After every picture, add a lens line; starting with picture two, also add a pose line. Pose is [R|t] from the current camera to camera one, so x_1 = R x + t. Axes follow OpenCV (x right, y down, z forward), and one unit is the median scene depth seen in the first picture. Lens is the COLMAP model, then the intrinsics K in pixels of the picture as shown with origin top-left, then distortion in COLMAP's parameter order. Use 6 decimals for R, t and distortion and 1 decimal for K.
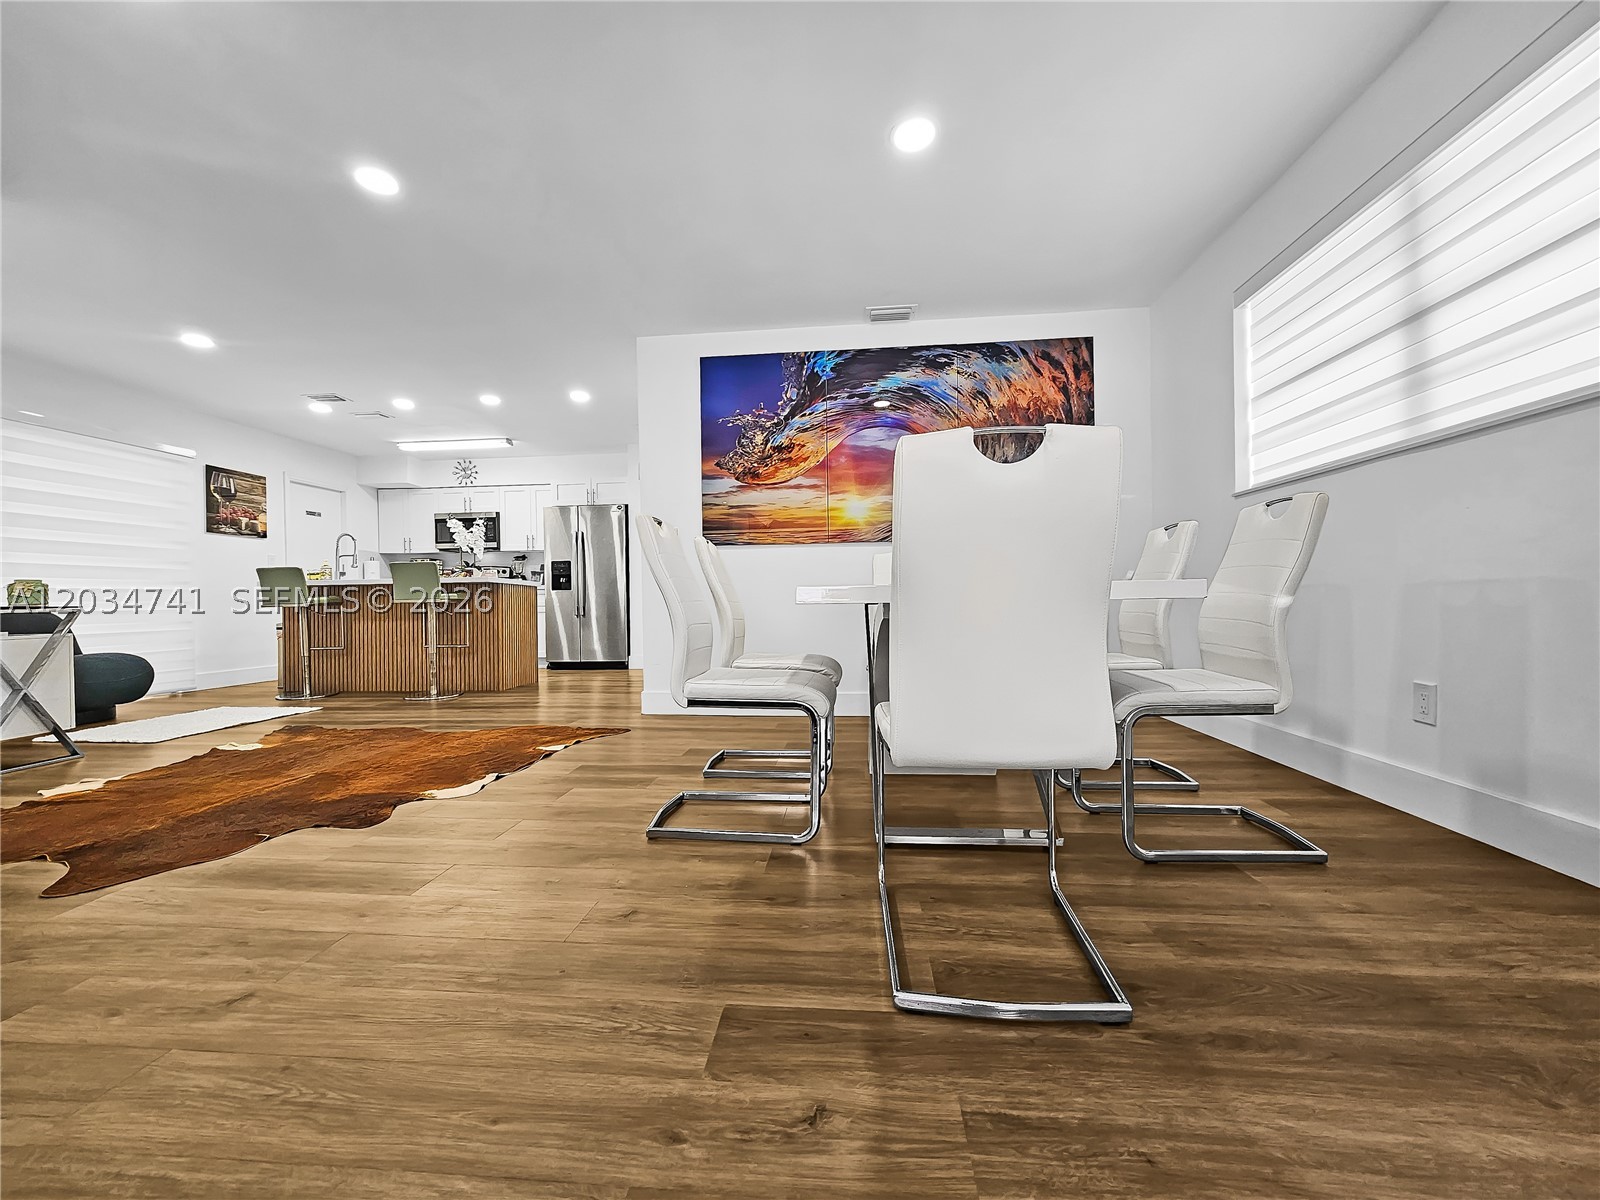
lens RADIAL K [[686.4, 0, 790.9], [0, 686.4, 605.8], [0, 0, 1]] dist [-0.004817, 0.000839]
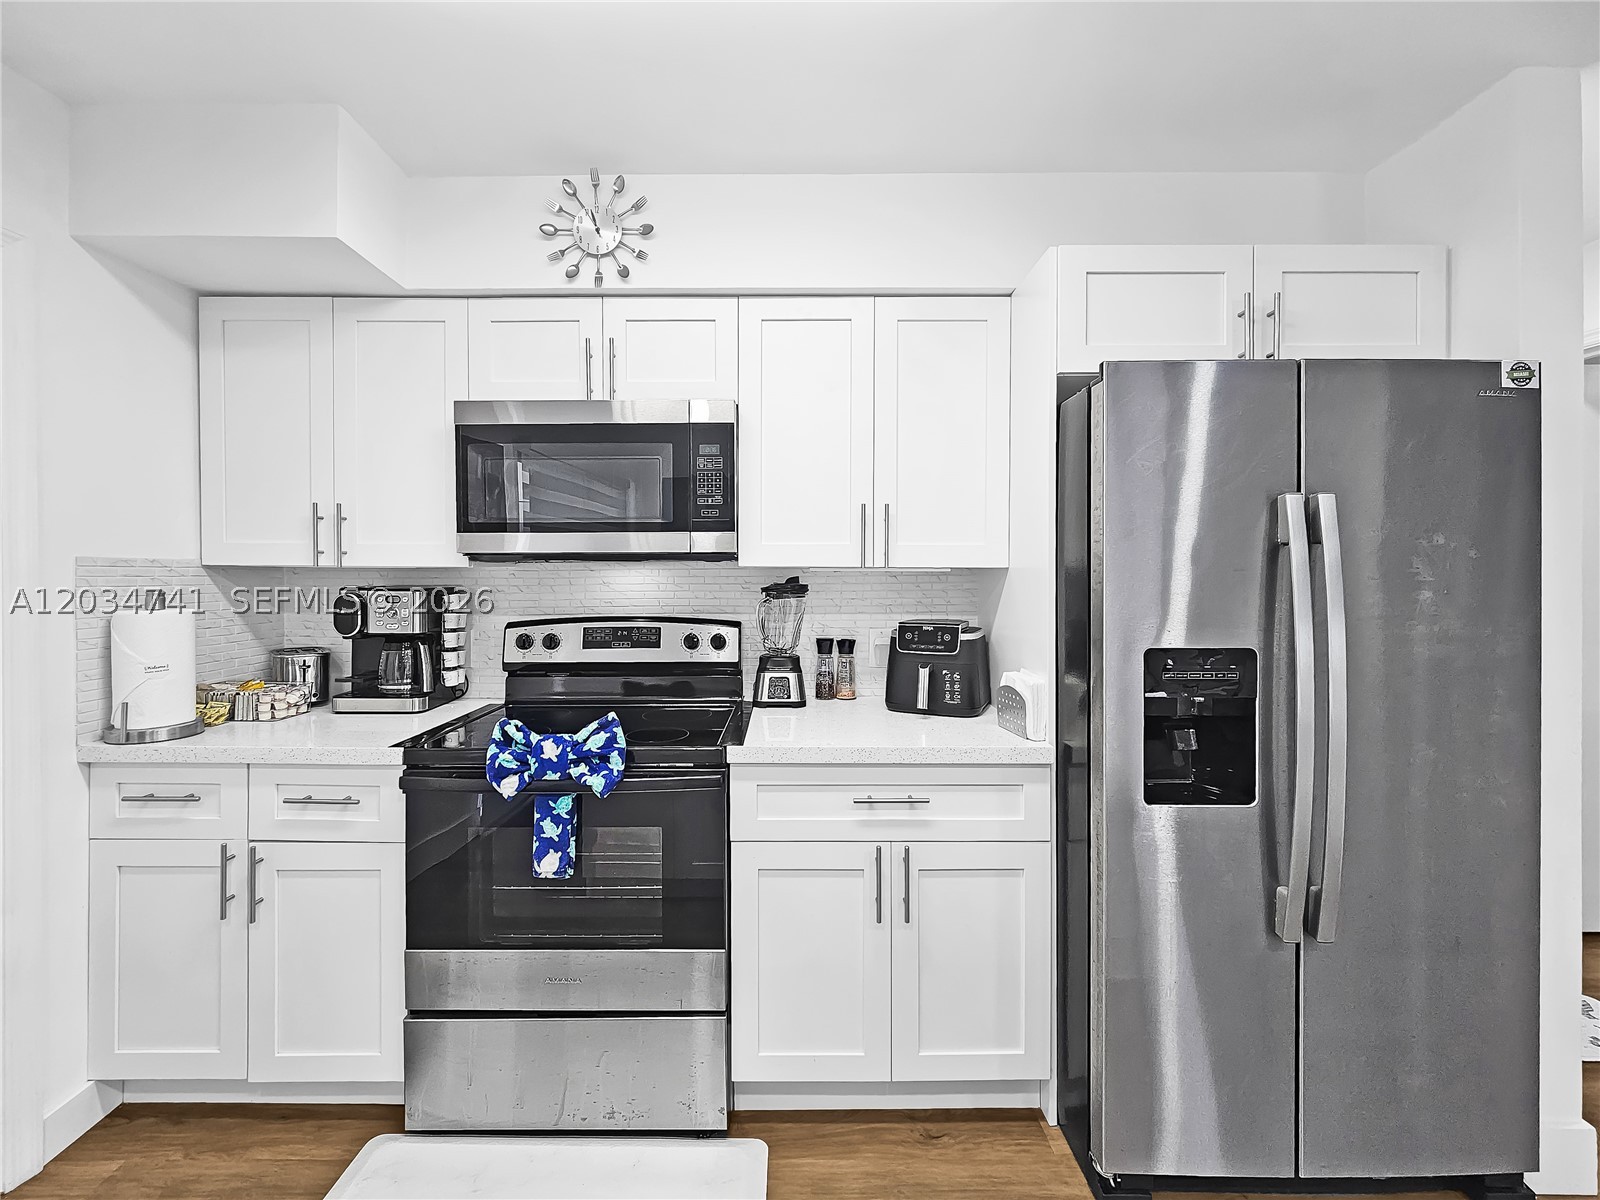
lens RADIAL K [[686.4, 0, 799.7], [0, 686.4, 578.0], [0, 0, 1]] dist [-0.004817, 0.000839]
pose [[0.994074, 0.014167, 0.107778, -0.509199], [-0.014876, 0.999873, 0.005782, -0.093142], [-0.107683, -0.007351, 0.994158, 0.901401]]
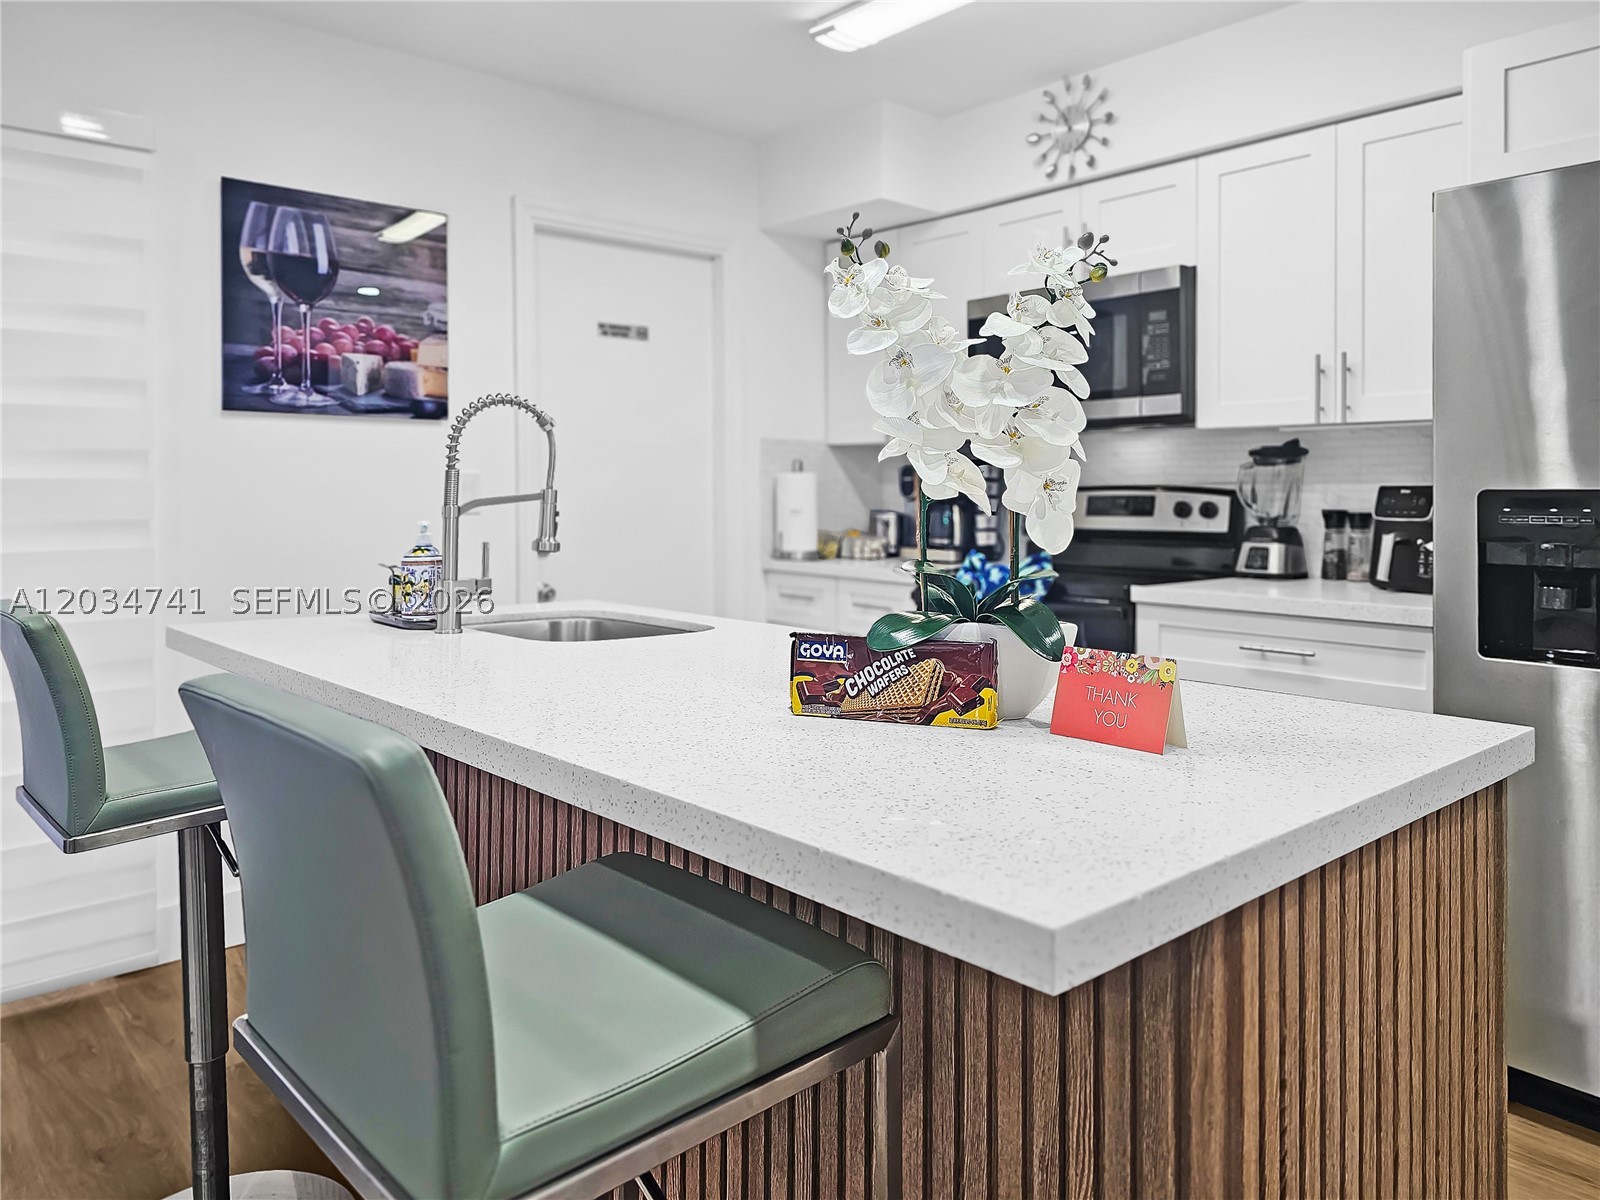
lens RADIAL K [[1102.1, 0, 800.0], [0, 1102.1, 518.8], [0, 0, 1]] dist [0.032413, -0.011094]
pose [[0.742616, 0.032935, -0.668907, -0.316161], [-0.010758, 0.999248, 0.037257, -0.073632], [0.669631, -0.020472, 0.742412, 0.735040]]
